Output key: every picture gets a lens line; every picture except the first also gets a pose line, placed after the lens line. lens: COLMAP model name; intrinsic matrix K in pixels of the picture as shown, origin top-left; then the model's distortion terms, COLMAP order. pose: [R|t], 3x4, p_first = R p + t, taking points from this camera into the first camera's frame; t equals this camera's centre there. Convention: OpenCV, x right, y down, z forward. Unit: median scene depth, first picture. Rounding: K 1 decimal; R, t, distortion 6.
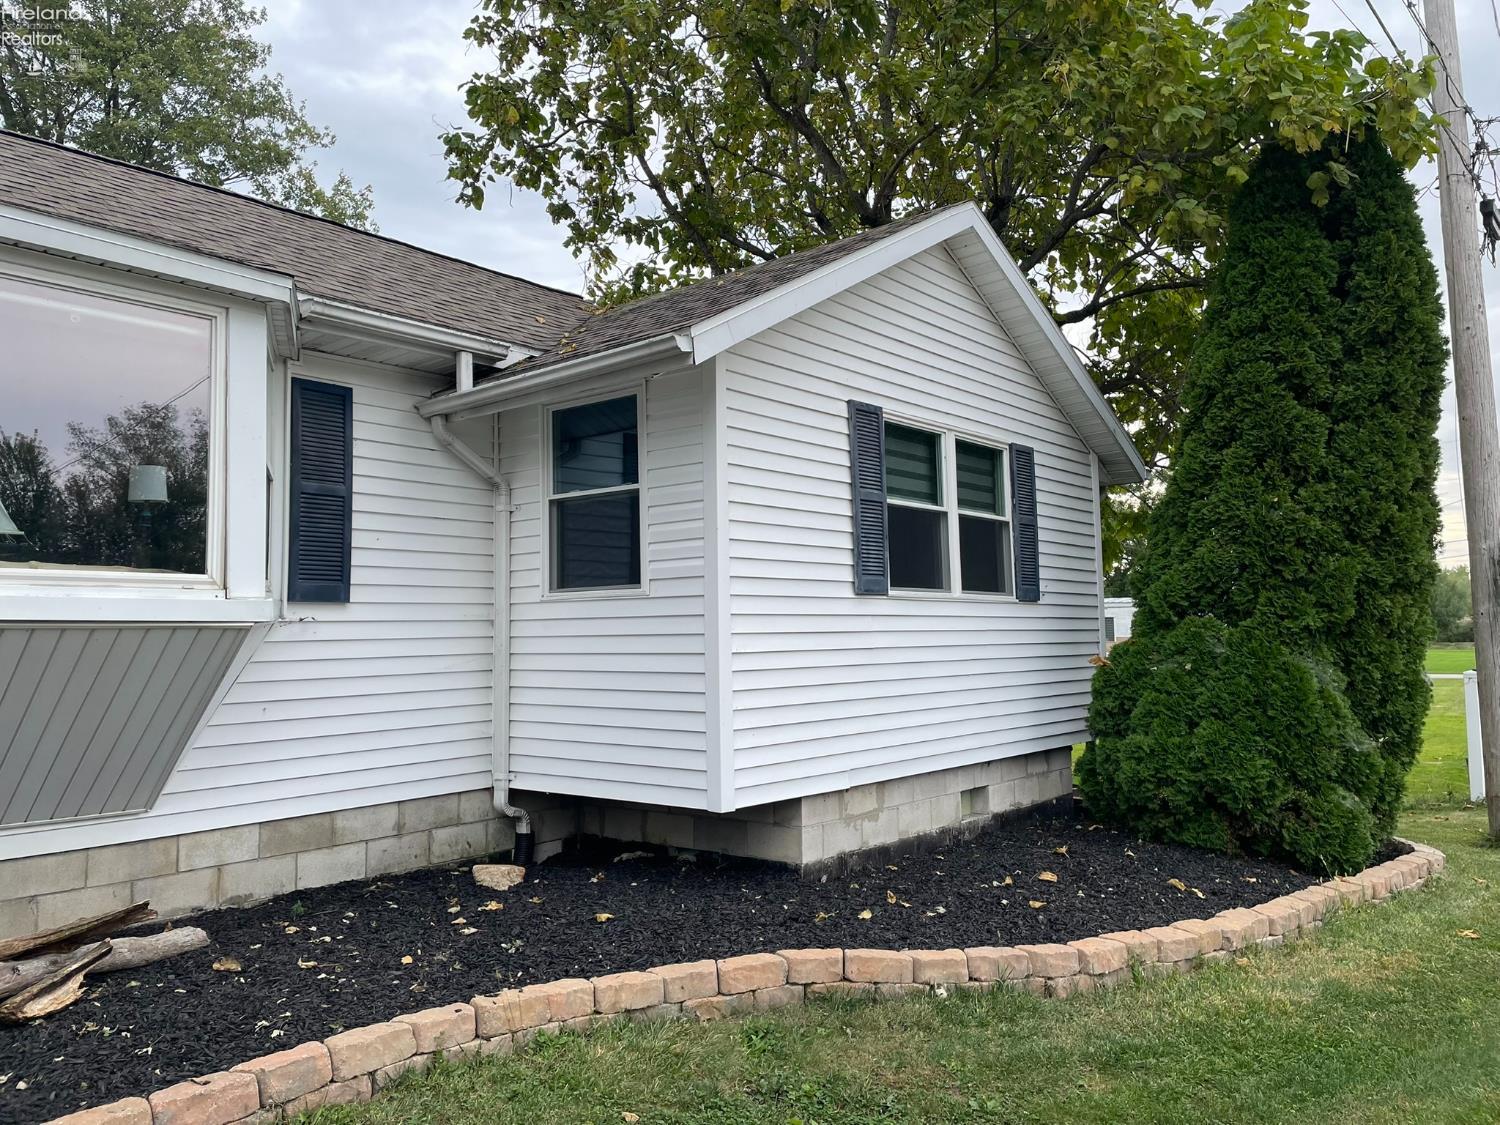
lens RADIAL K [[1151.4, 0, 750.0], [0, 1151.4, 562.5], [0, 0, 1]] dist [0.094094, -0.137966]
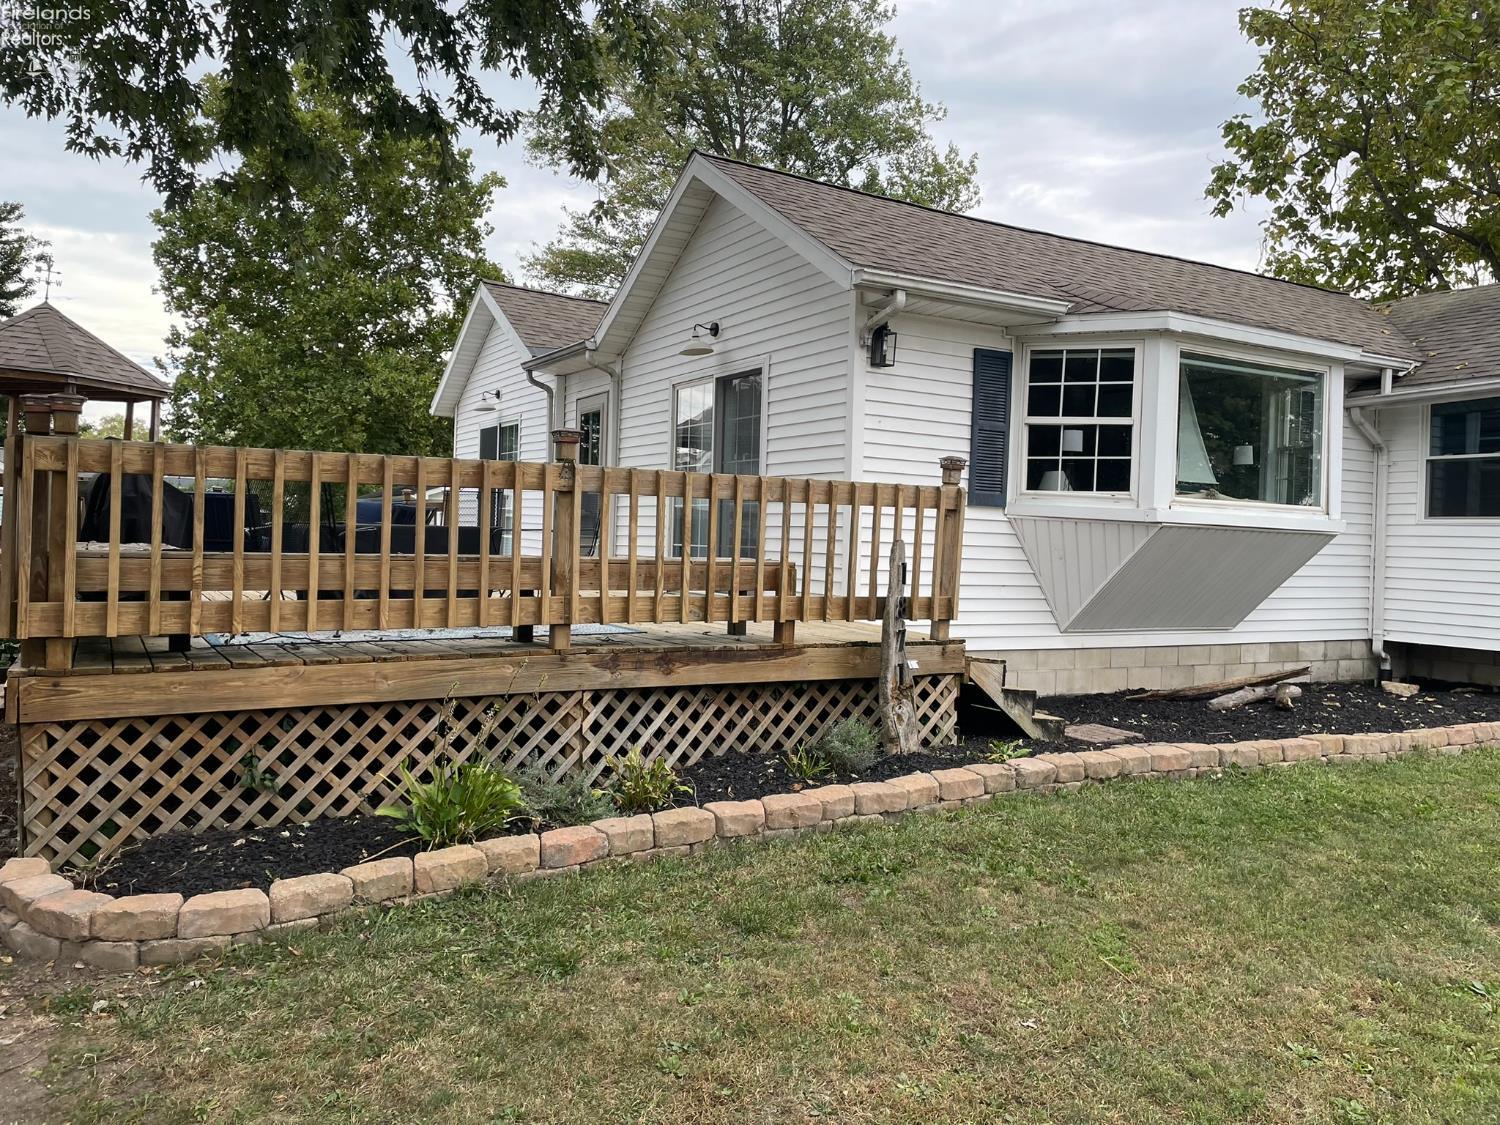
lens RADIAL K [[1151.4, 0, 750.0], [0, 1151.4, 562.5], [0, 0, 1]] dist [0.094094, -0.137966]
pose [[0.931686, 0.047086, -0.360200, -0.256085], [-0.019886, 0.996688, 0.078853, -0.012436], [0.362720, -0.066304, 0.929537, -0.464140]]
